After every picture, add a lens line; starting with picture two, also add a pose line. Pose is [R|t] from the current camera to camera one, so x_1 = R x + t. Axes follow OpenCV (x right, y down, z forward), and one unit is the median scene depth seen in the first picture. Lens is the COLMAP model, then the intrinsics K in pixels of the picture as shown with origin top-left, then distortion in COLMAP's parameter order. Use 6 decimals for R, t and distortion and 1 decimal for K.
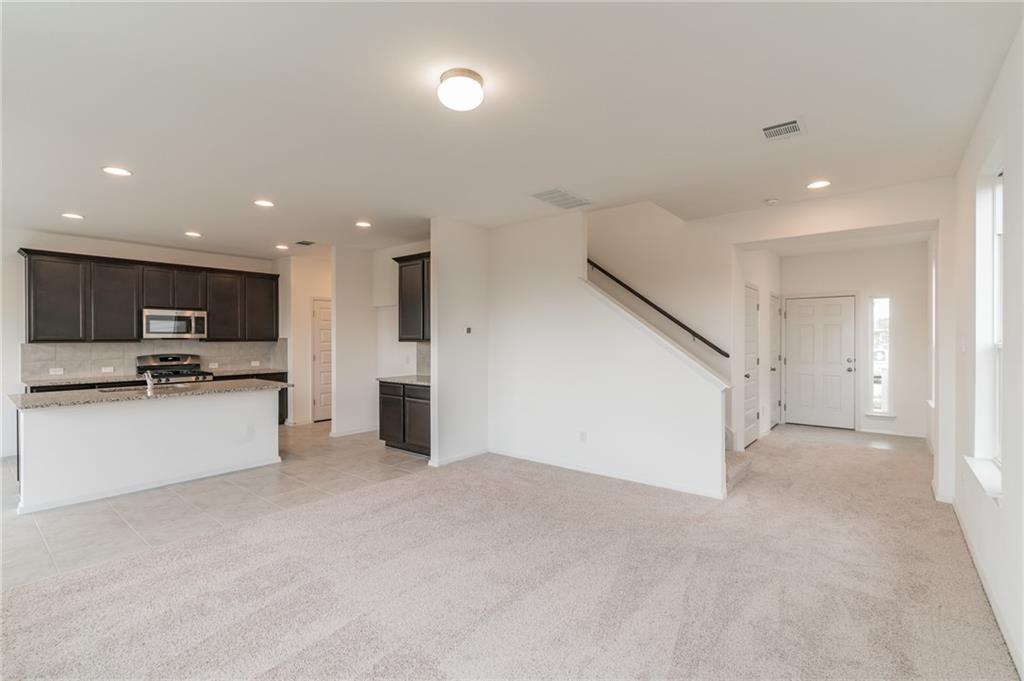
lens RADIAL K [[463.6, 0, 520.1], [0, 463.6, 341.2], [0, 0, 1]] dist [-0.003587, 0.003099]
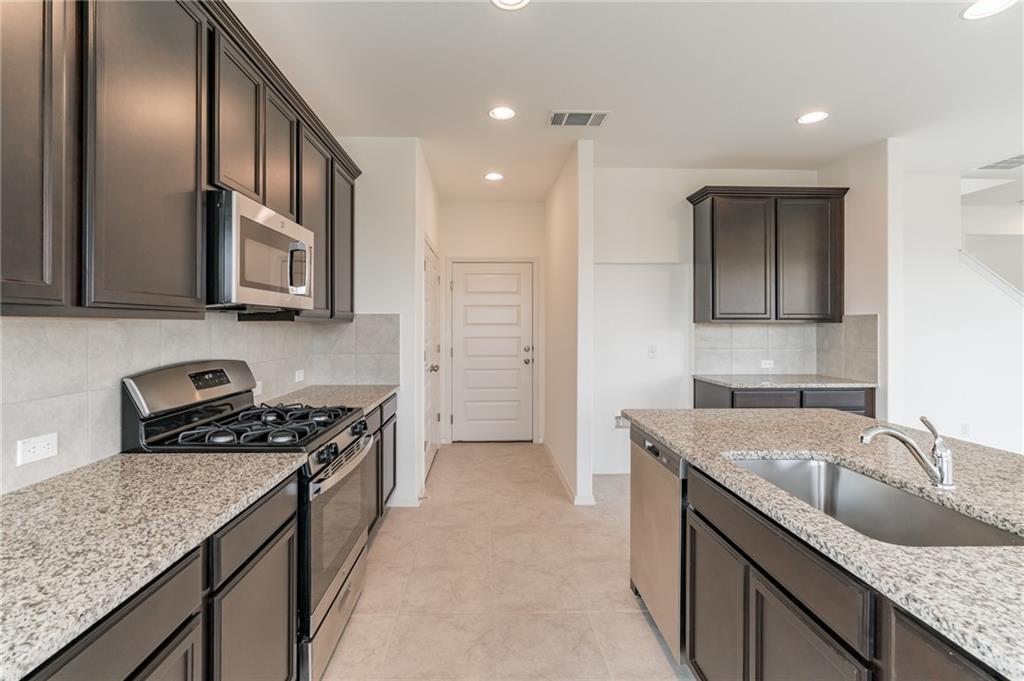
lens RADIAL K [[463.6, 0, 493.3], [0, 463.6, 324.8], [0, 0, 1]] dist [-0.003587, 0.003099]
pose [[0.761494, 0.004498, 0.648156, -0.865505], [0.000032, 0.999976, -0.006976, 0.007576], [-0.648172, 0.005333, 0.761475, 0.706265]]
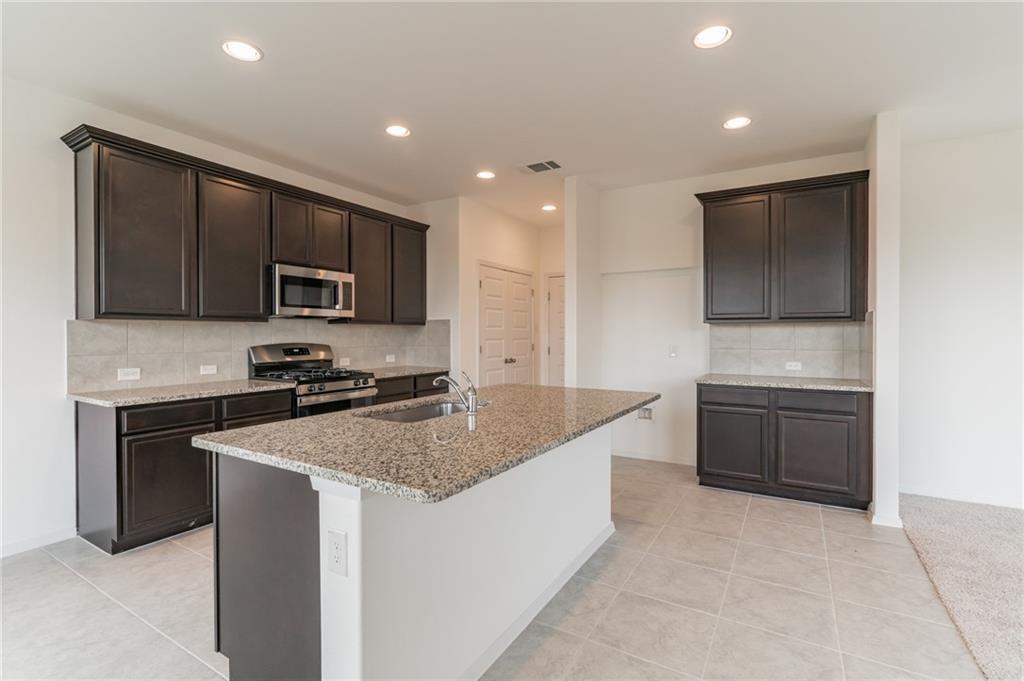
lens RADIAL K [[463.6, 0, 513.3], [0, 463.6, 339.4], [0, 0, 1]] dist [-0.003587, 0.003099]
pose [[0.988807, 0.000936, 0.149195, -0.605858], [-0.002203, 0.999963, 0.008330, 0.018647], [-0.149181, -0.008566, 0.988773, 0.385755]]
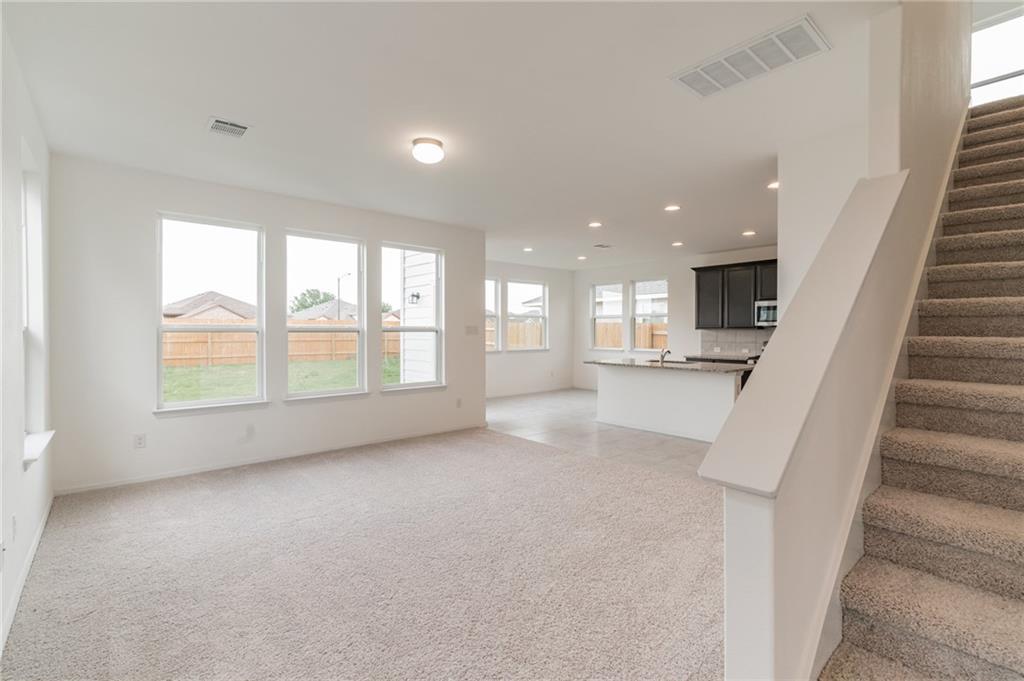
lens RADIAL K [[463.6, 0, 515.1], [0, 463.6, 336.3], [0, 0, 1]] dist [-0.003587, 0.003099]
pose [[-0.160549, 0.017314, -0.986876, 0.466441], [0.001174, 0.999849, 0.017351, -0.001434], [0.987027, 0.001627, -0.160545, 0.579994]]
